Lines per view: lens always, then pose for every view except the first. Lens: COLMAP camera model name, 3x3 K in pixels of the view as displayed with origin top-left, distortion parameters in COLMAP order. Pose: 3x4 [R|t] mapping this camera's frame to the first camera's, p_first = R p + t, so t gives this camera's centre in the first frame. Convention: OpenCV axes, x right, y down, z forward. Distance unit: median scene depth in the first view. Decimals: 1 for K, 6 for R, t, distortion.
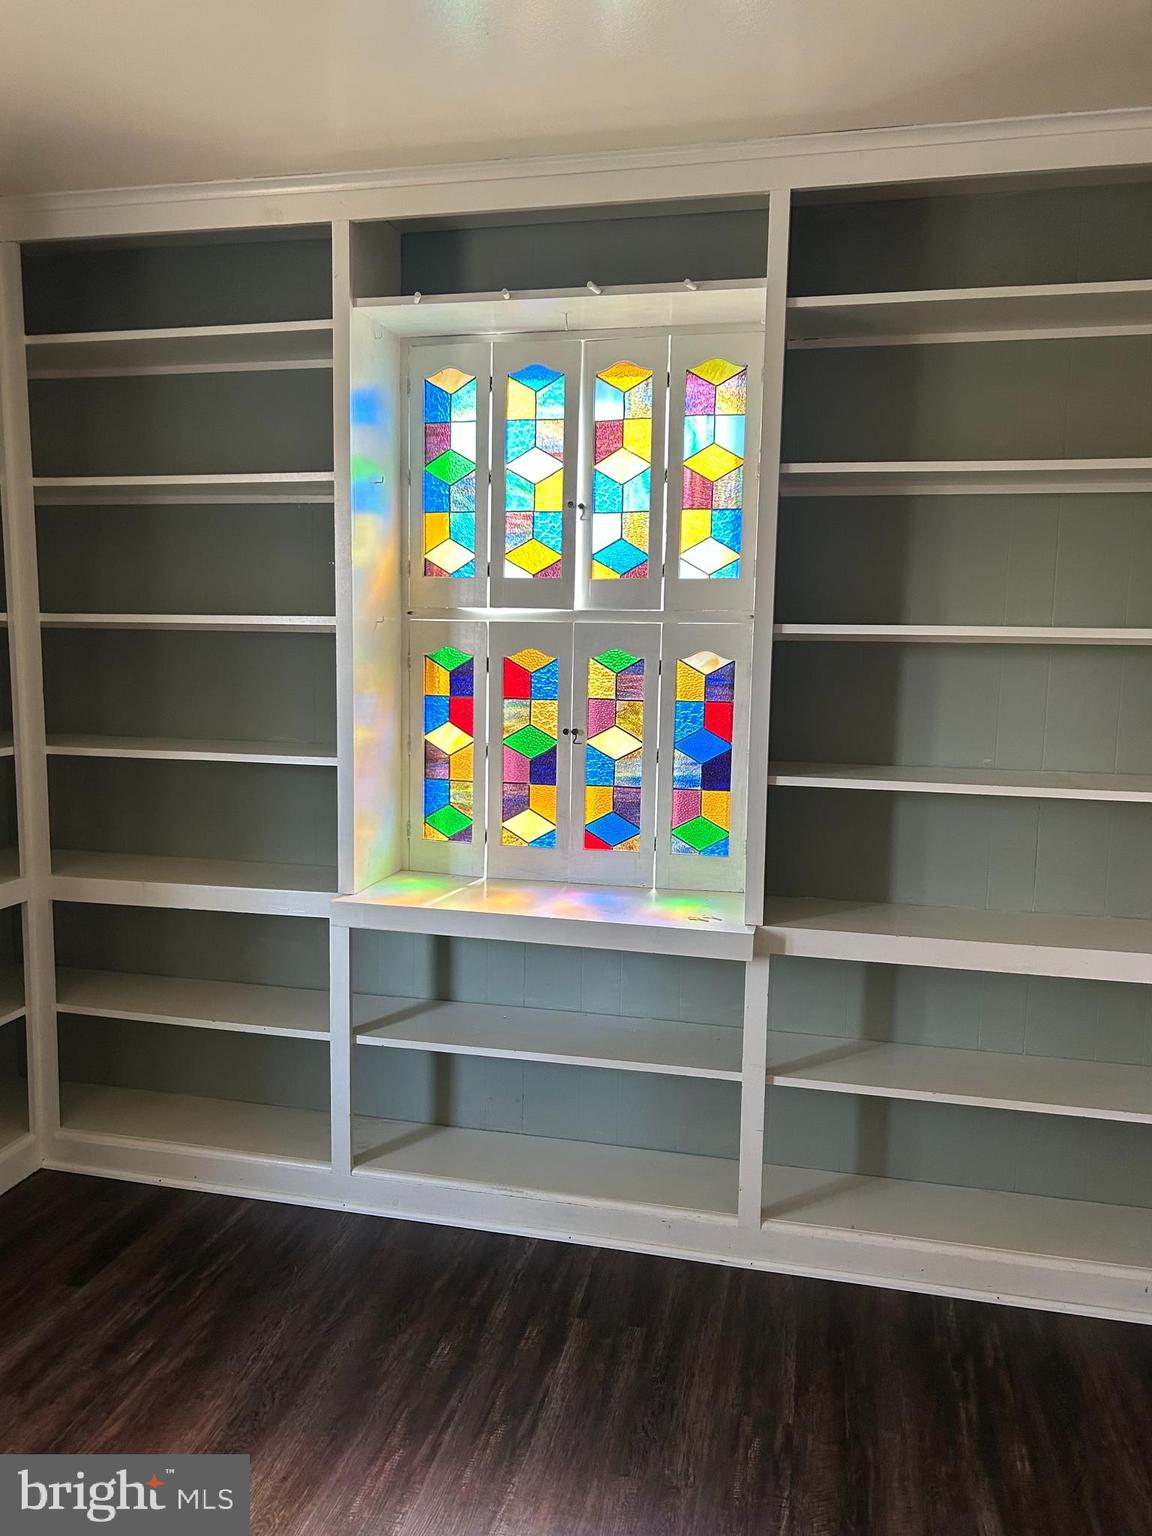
lens RADIAL K [[1141.0, 0, 576.0], [0, 1141.0, 768.0], [0, 0, 1]] dist [0.071855, -0.112388]
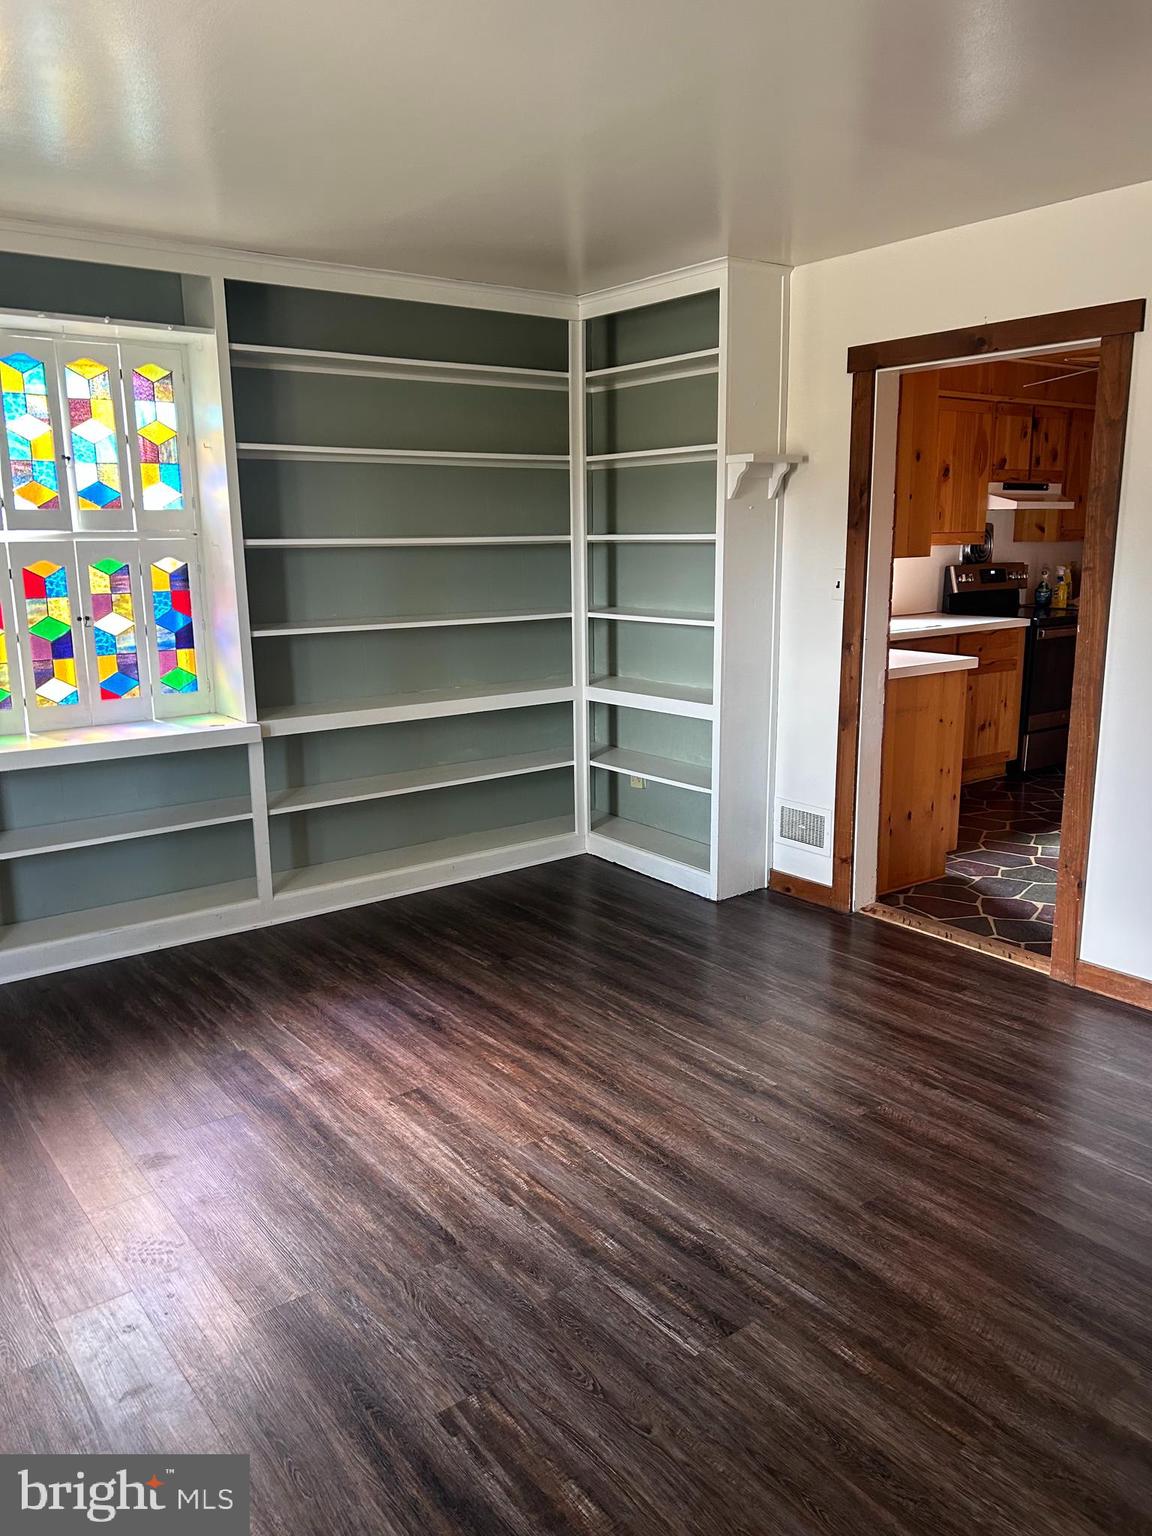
lens RADIAL K [[1141.0, 0, 576.0], [0, 1141.0, 768.0], [0, 0, 1]] dist [0.071855, -0.112388]
pose [[0.632066, -0.178443, 0.754089, -0.745579], [0.114601, 0.983950, 0.136780, 0.025928], [-0.766393, -0.000035, 0.642372, -0.401133]]
